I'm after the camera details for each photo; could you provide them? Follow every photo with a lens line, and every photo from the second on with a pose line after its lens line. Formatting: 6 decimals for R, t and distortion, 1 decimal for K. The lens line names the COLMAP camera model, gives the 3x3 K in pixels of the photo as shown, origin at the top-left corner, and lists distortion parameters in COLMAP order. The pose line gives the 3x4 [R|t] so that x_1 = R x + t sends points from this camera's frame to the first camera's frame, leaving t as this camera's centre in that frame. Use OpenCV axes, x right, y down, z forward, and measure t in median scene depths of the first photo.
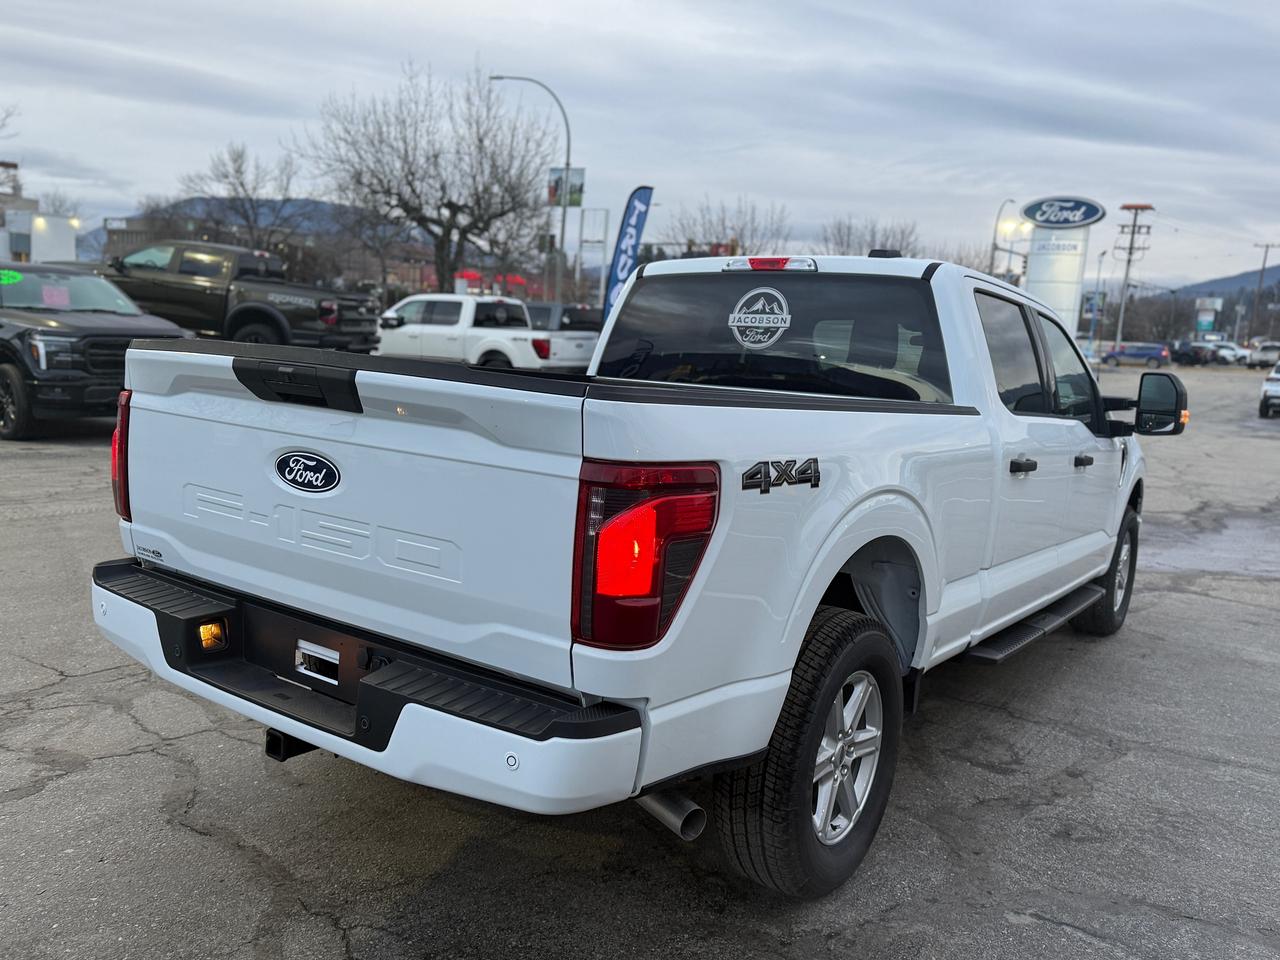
lens RADIAL K [[1021.5, 0, 643.5], [0, 1021.5, 484.0], [0, 0, 1]] dist [0.077848, -0.106881]
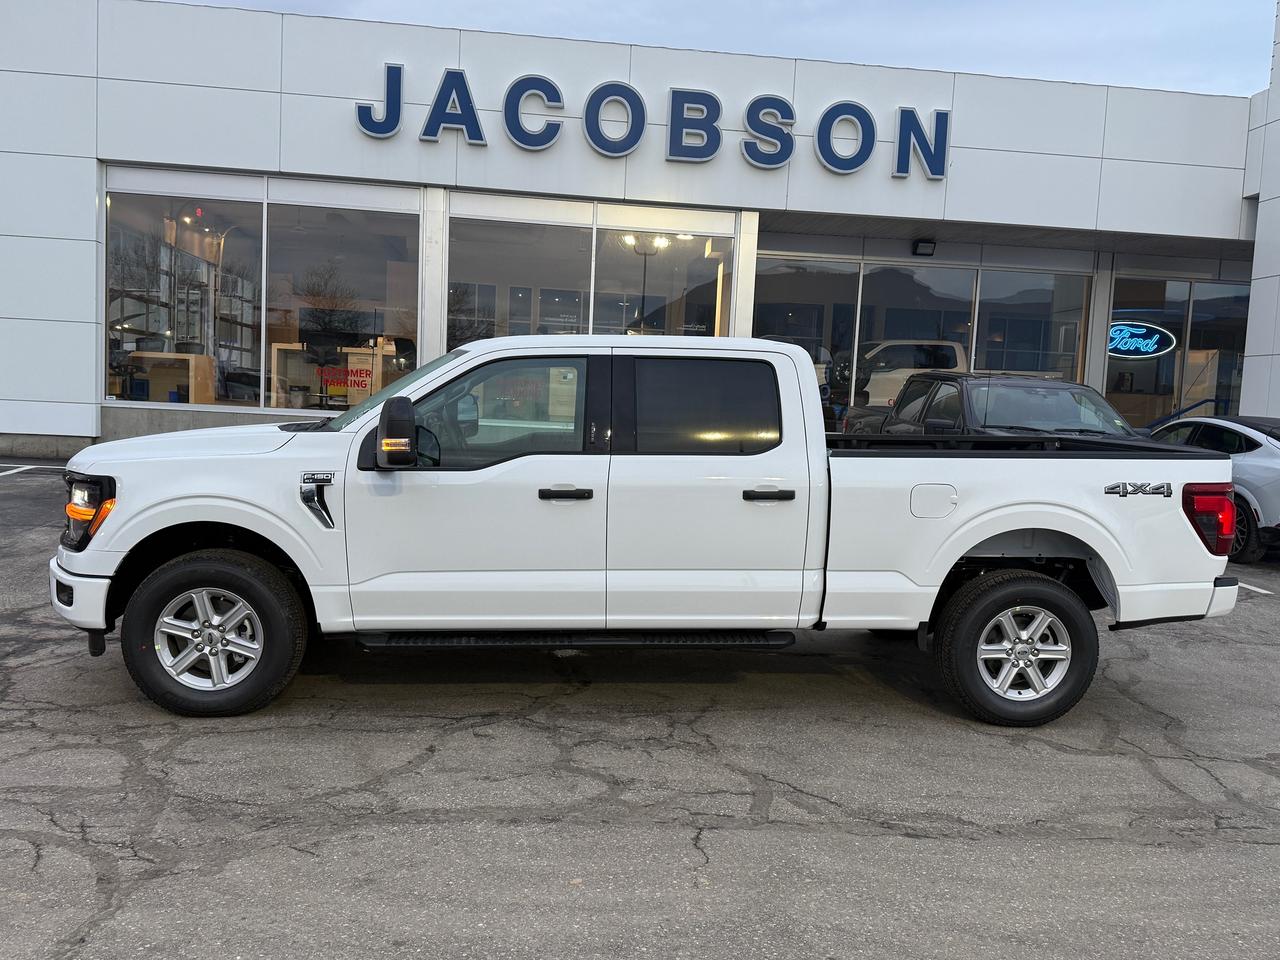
lens RADIAL K [[1021.5, 0, 652.7], [0, 1021.5, 476.7], [0, 0, 1]] dist [0.077848, -0.106881]
pose [[-0.649217, -0.162805, 0.742975, -0.835520], [0.010614, 0.974789, 0.222876, -0.361973], [-0.760529, 0.152581, -0.631122, 2.045237]]
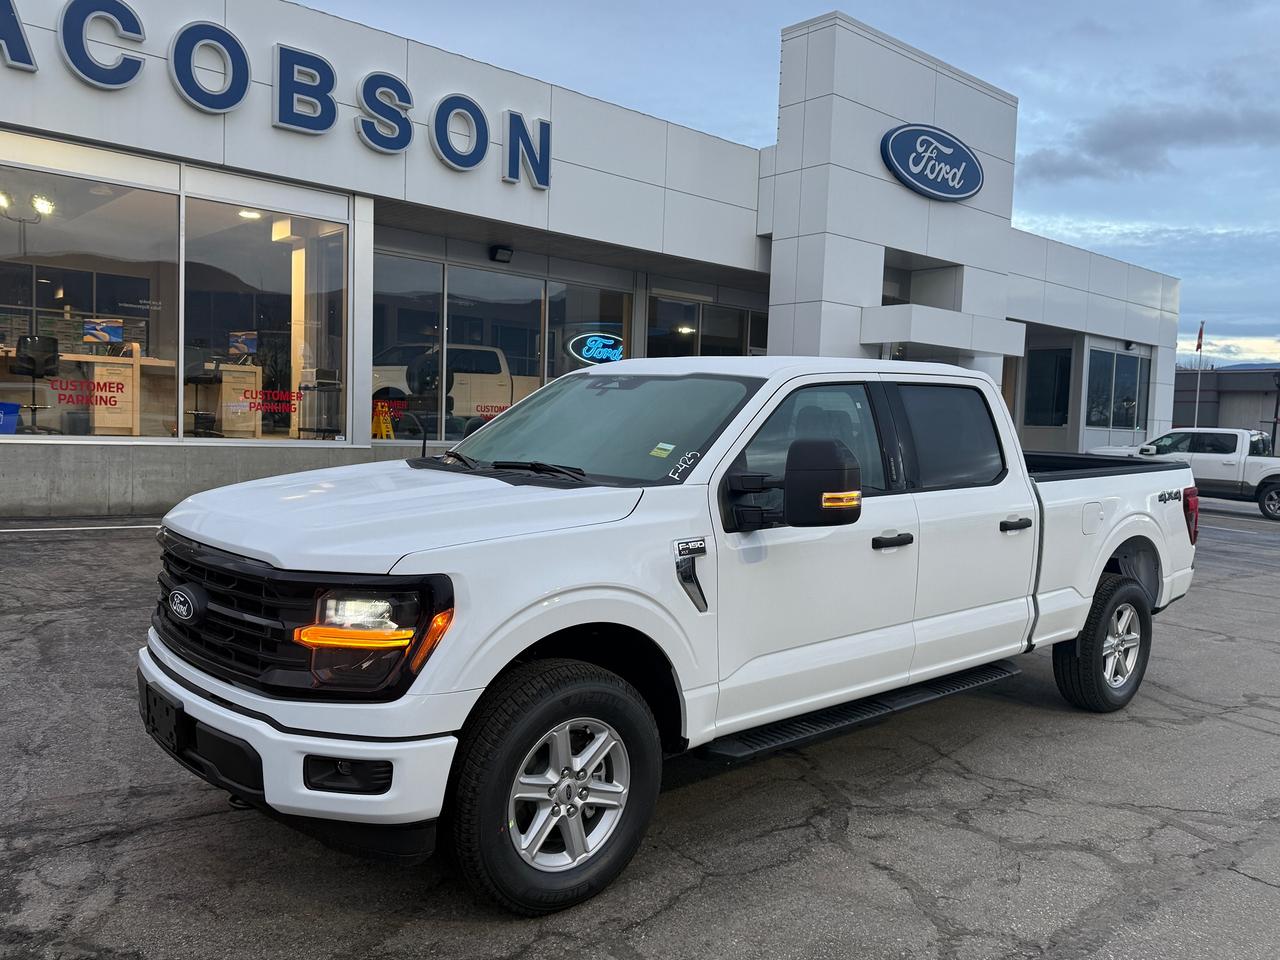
lens RADIAL K [[1021.5, 0, 650.2], [0, 1021.5, 481.0], [0, 0, 1]] dist [0.077848, -0.106881]
pose [[-0.968305, -0.122475, 0.217684, 0.107062], [-0.076656, 0.975188, 0.207685, -0.338058], [-0.237718, 0.184415, -0.953667, 2.416253]]
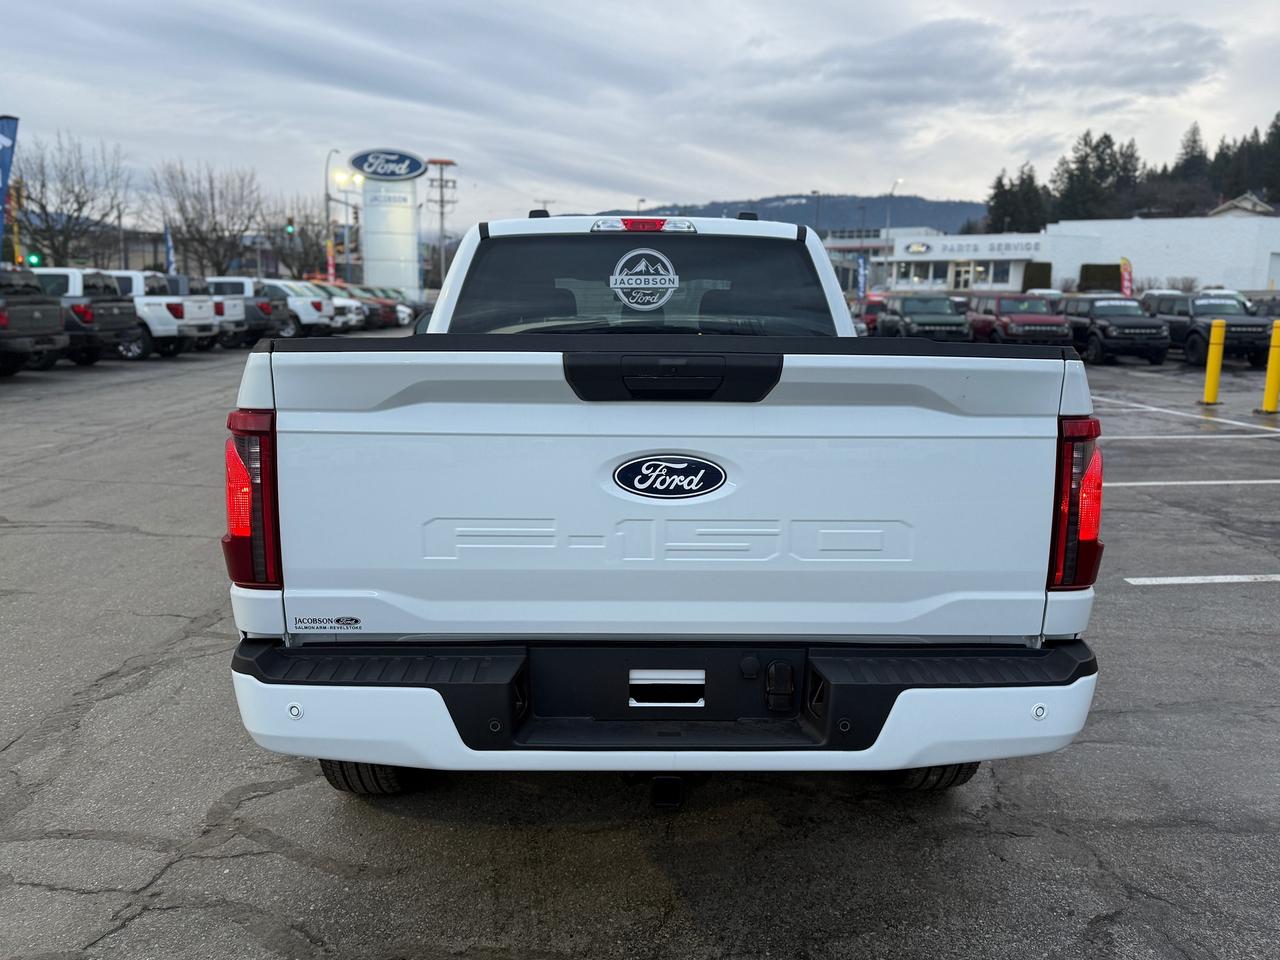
lens RADIAL K [[1021.5, 0, 644.4], [0, 1021.5, 476.7], [0, 0, 1]] dist [0.077848, -0.106881]
pose [[0.800021, -0.143573, 0.582541, -0.496421], [0.120299, 0.989614, 0.078689, -0.048254], [-0.587788, 0.007127, 0.808983, 0.181827]]
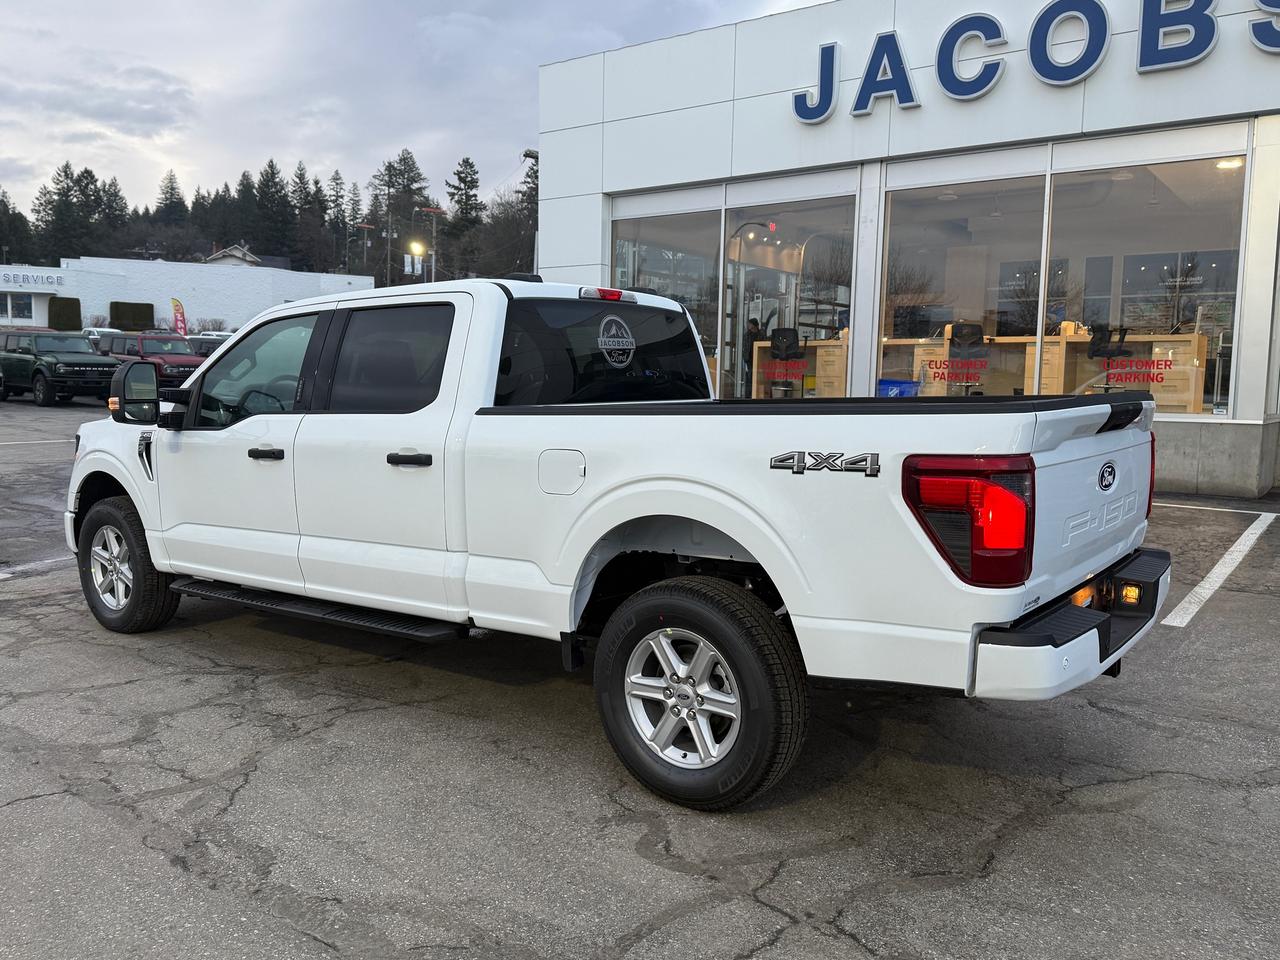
lens RADIAL K [[1021.5, 0, 638.9], [0, 1021.5, 475.5], [0, 0, 1]] dist [0.077848, -0.106881]
pose [[0.031891, -0.166138, 0.985587, -1.041457], [0.128490, 0.978587, 0.160801, -0.193925], [-0.991198, 0.121510, 0.052555, 0.920332]]
